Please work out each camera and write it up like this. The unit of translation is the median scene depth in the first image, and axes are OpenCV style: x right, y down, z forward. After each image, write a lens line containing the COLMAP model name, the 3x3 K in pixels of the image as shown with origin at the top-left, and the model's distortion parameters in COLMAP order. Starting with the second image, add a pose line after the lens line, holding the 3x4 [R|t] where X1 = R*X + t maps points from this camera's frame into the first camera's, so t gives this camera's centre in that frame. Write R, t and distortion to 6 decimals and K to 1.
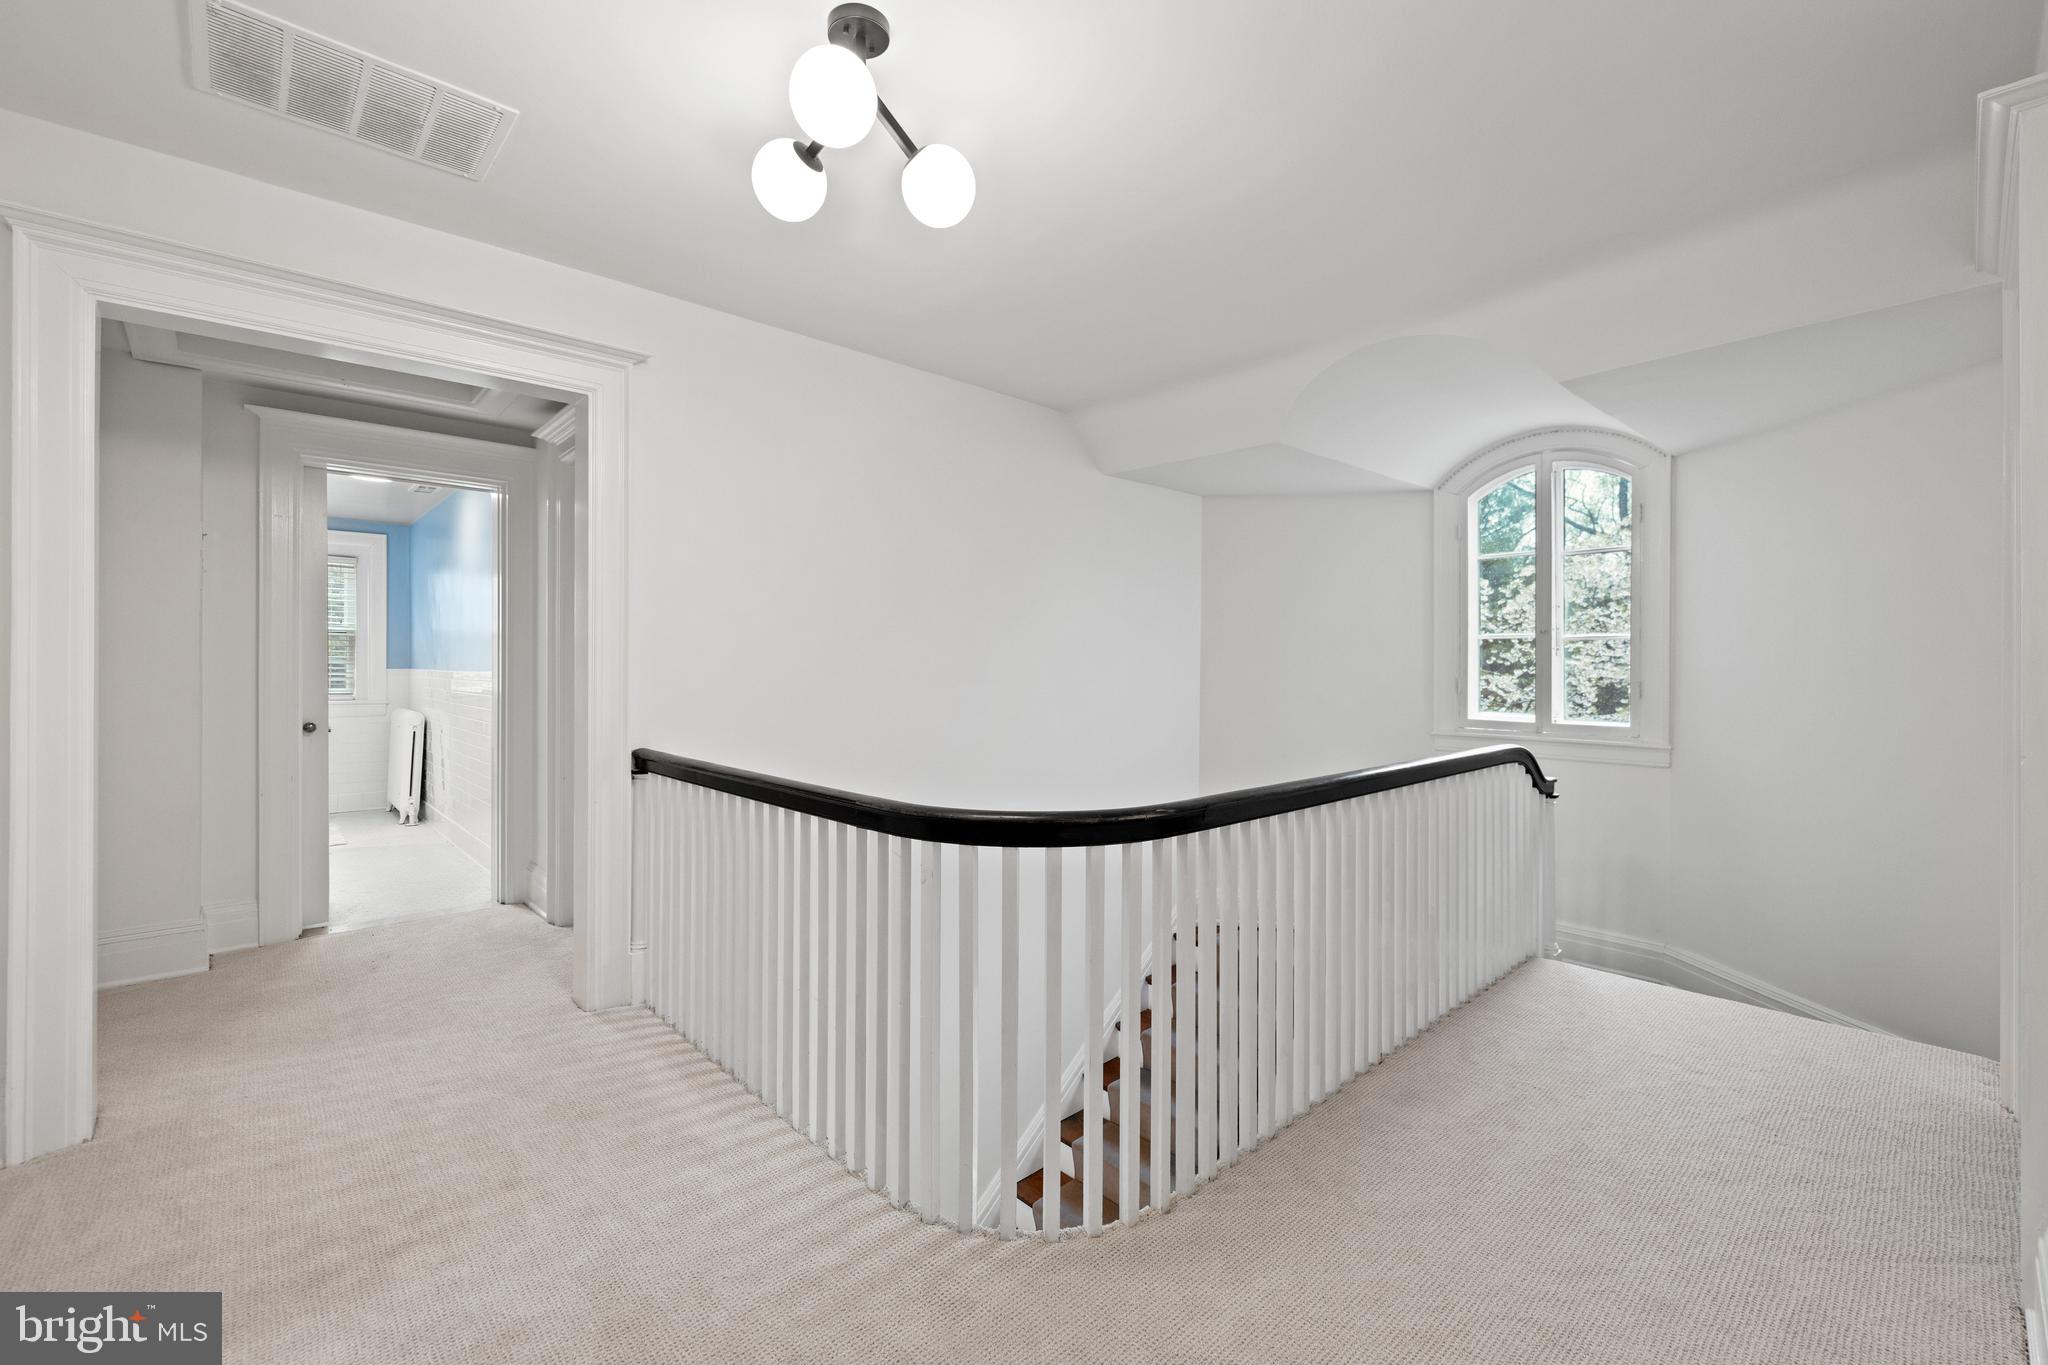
lens RADIAL K [[858.6, 0, 1023.4], [0, 858.6, 673.7], [0, 0, 1]] dist [0.000056, 0.000021]
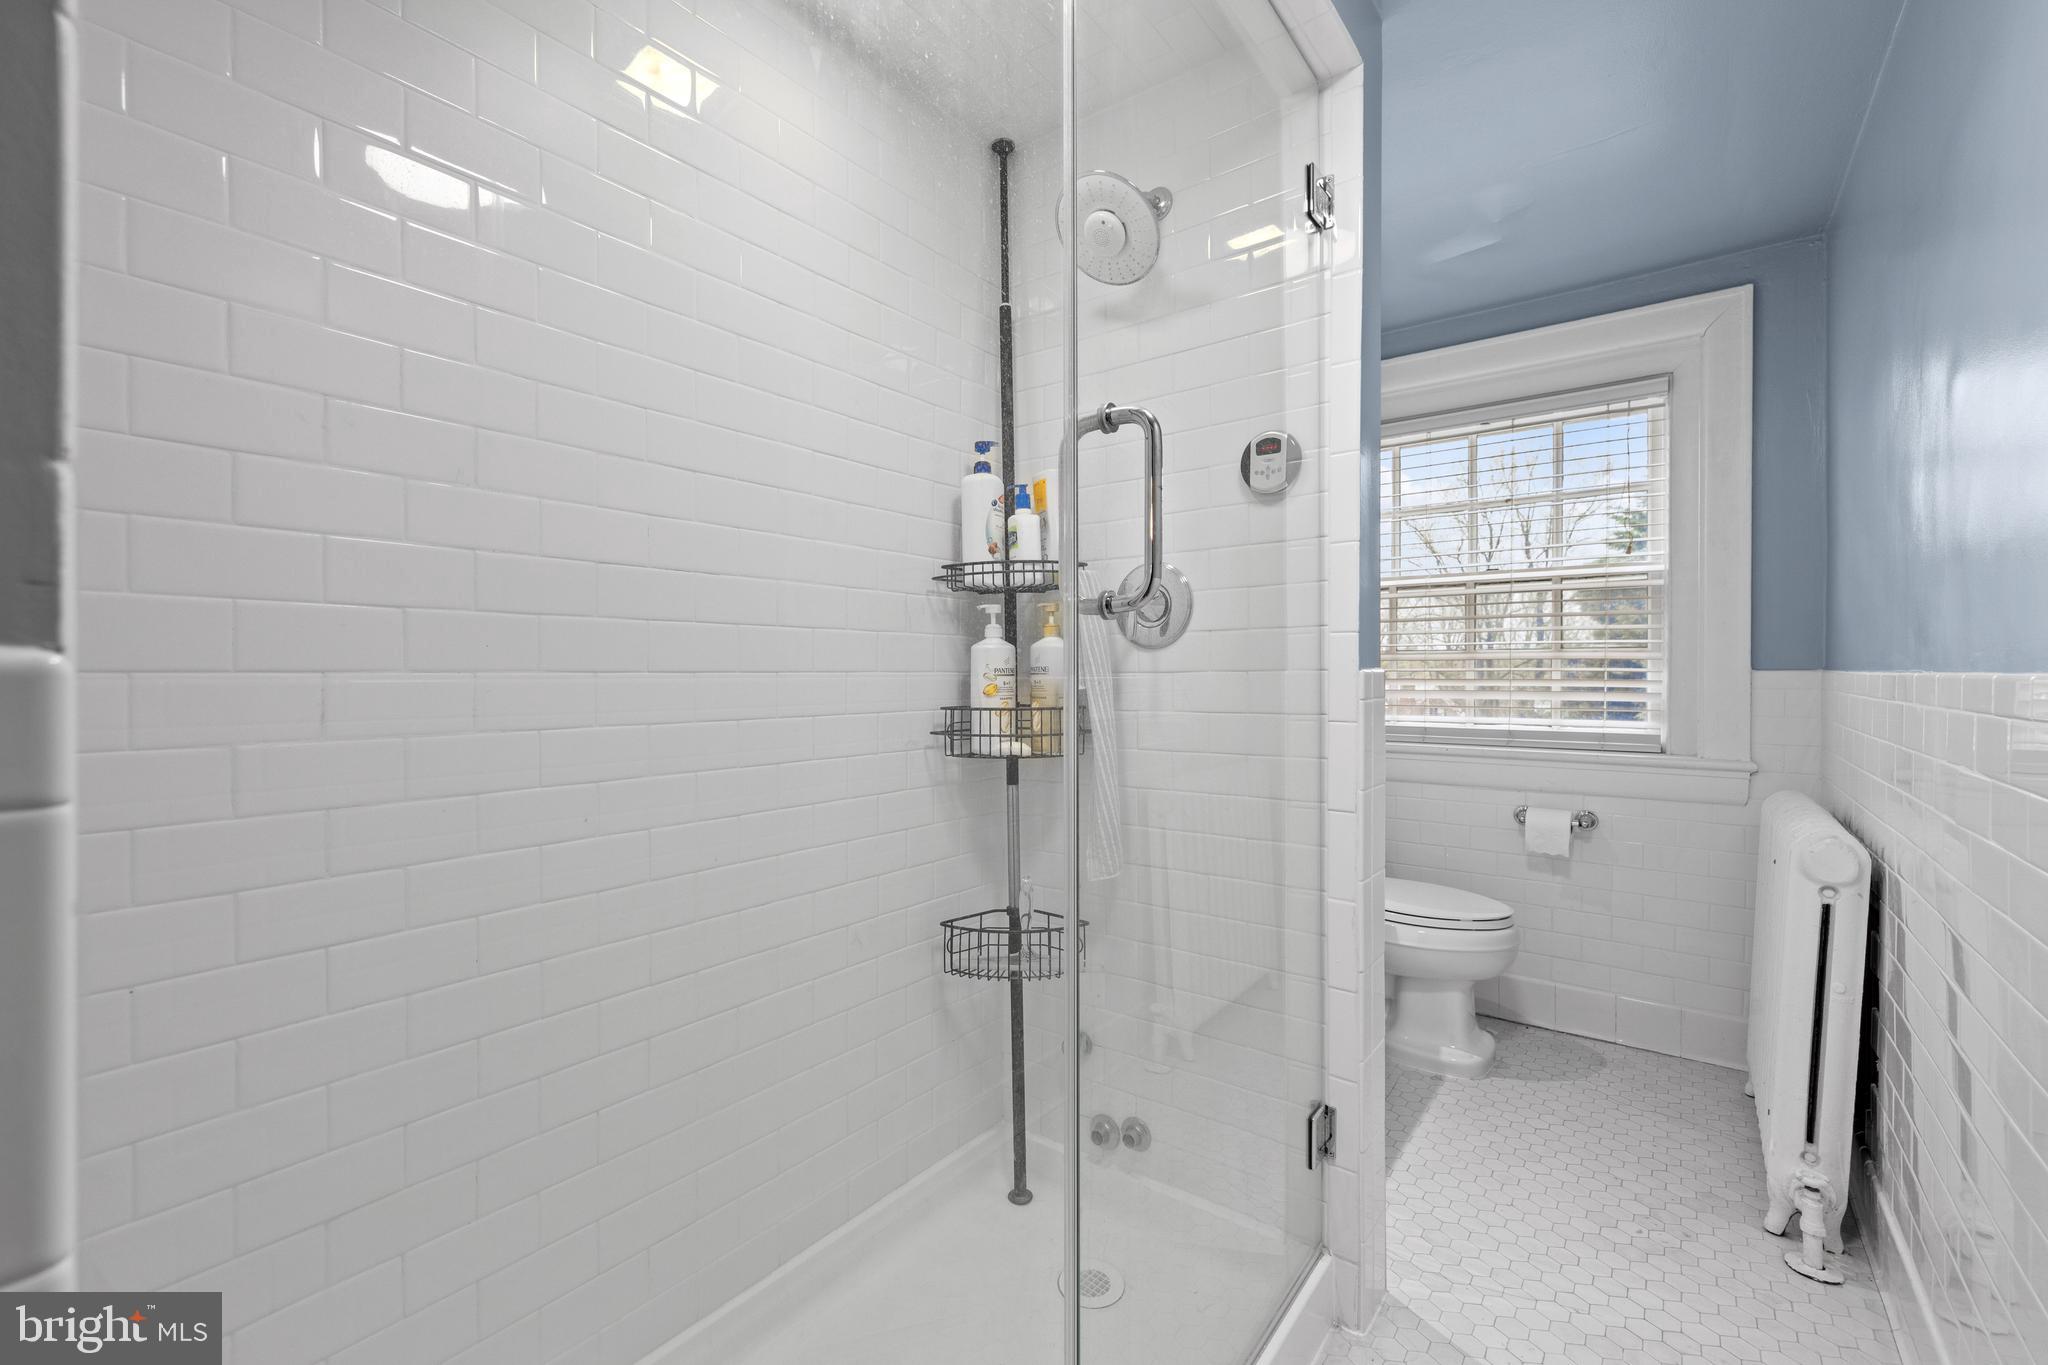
lens RADIAL K [[858.6, 0, 1023.4], [0, 858.6, 673.7], [0, 0, 1]] dist [0.000056, 0.000021]
pose [[0.168869, 0.005386, -0.985624, -0.478721], [-0.005497, 0.999975, 0.004523, -0.005010], [0.985623, 0.004655, 0.168894, 0.693781]]
